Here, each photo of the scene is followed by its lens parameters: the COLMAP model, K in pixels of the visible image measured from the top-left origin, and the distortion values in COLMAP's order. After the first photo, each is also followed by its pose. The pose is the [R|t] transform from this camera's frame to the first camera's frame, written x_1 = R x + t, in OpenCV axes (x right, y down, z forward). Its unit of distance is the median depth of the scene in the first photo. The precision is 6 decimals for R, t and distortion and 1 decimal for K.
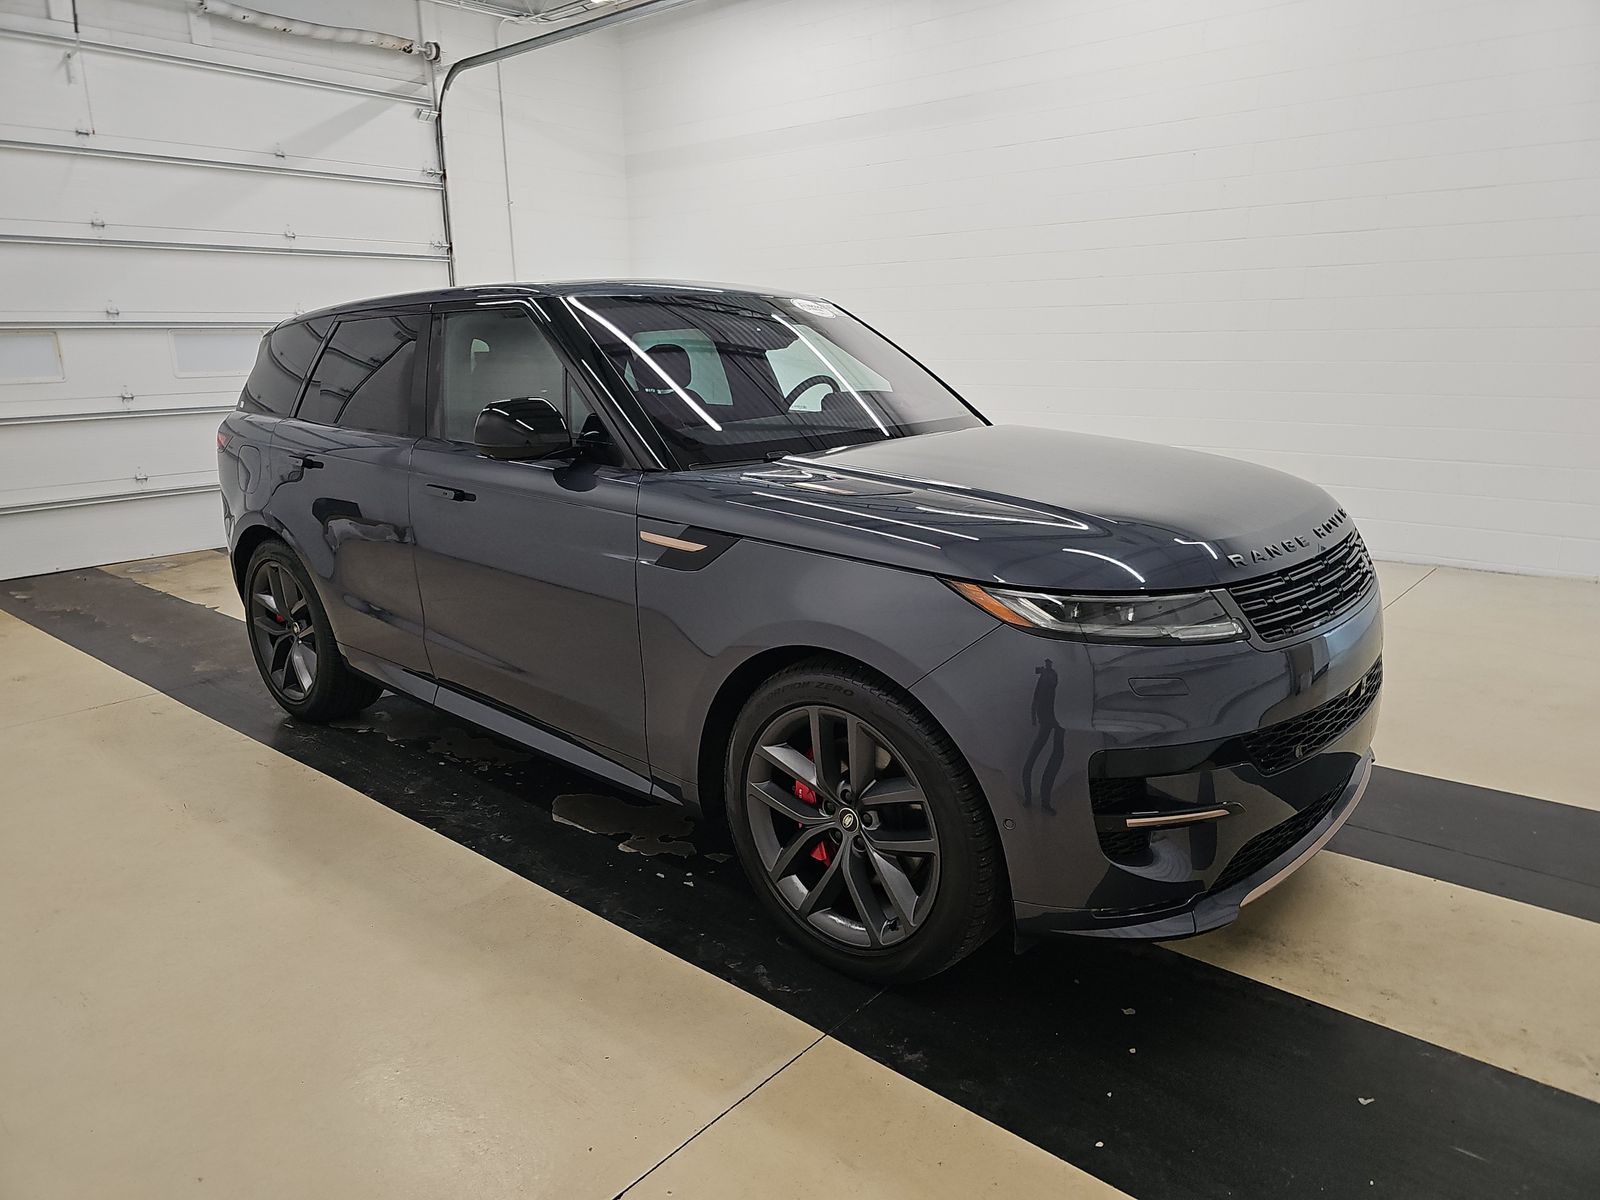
lens RADIAL K [[1068.1, 0, 792.5], [0, 1068.1, 599.4], [0, 0, 1]] dist [0.056320, -0.037187]
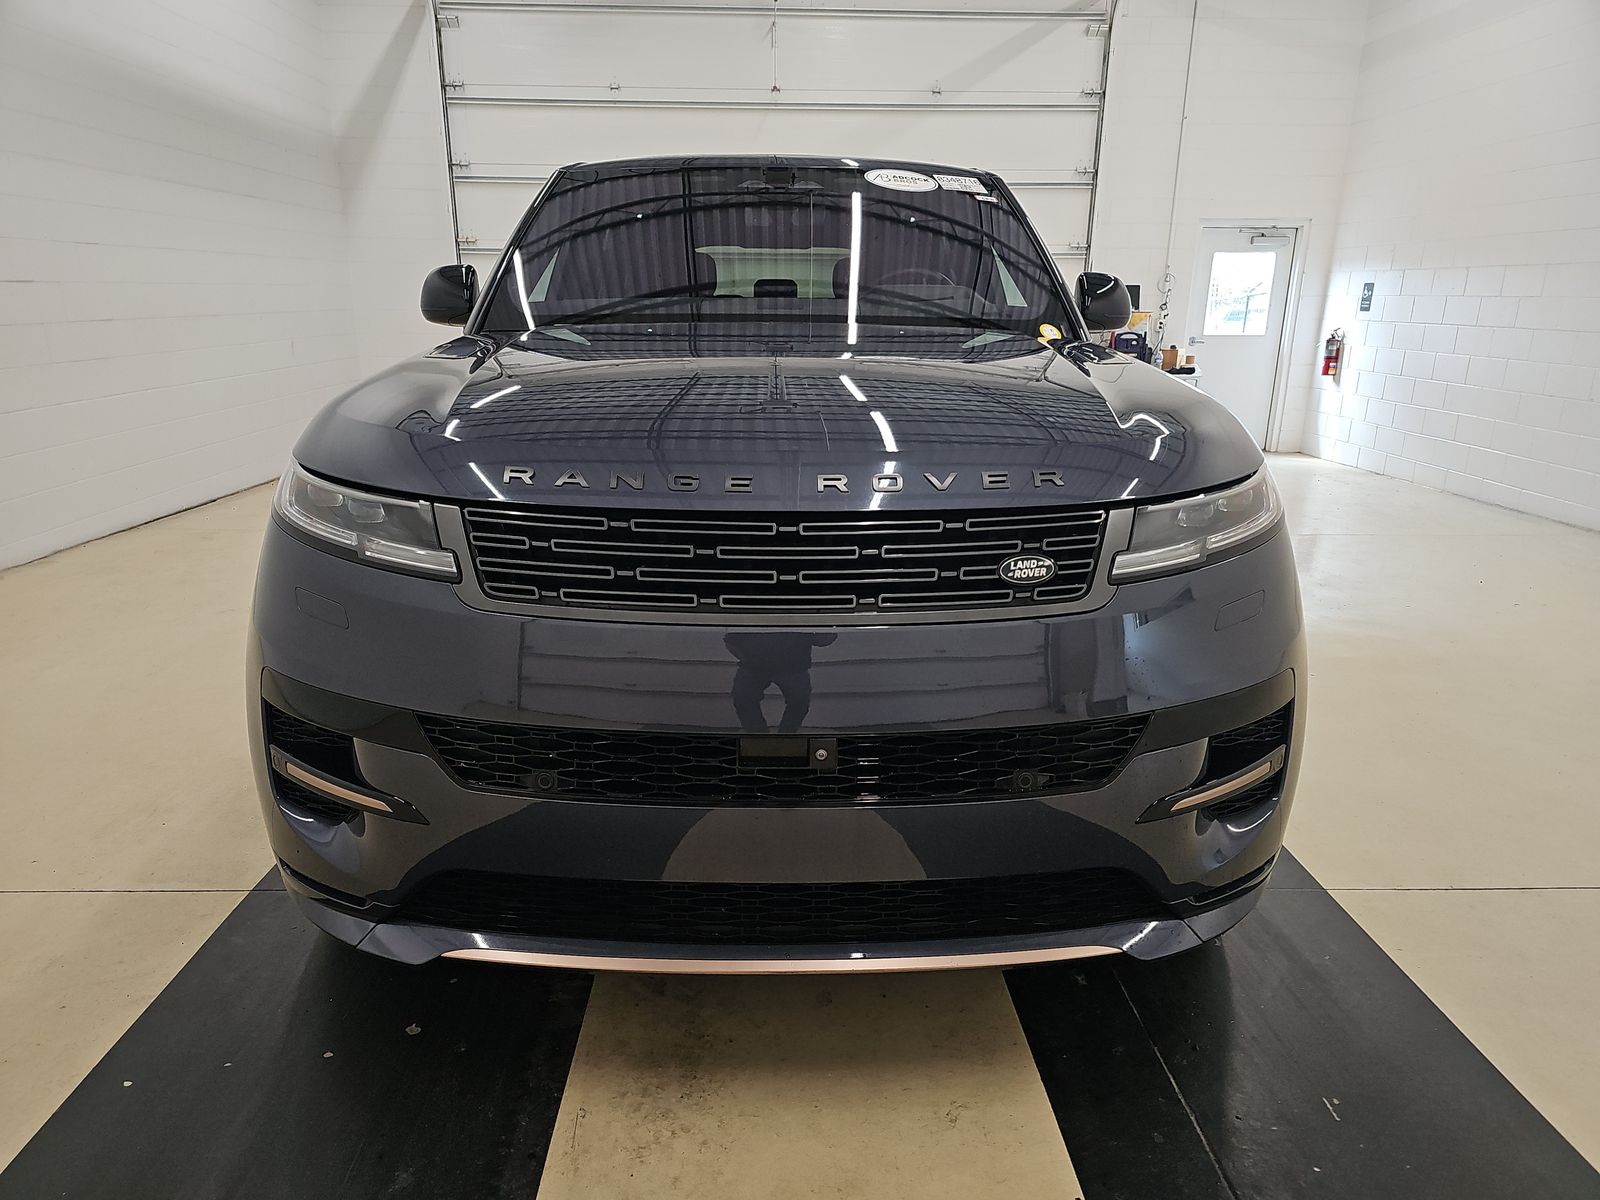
lens RADIAL K [[1049.2, 0, 798.7], [0, 1049.2, 619.4], [0, 0, 1]] dist [0.056652, -0.040254]
pose [[0.672747, 0.237761, -0.700629, 0.287693], [-0.199548, 0.970175, 0.137626, -0.021082], [0.712455, 0.047222, 0.700127, 0.190862]]
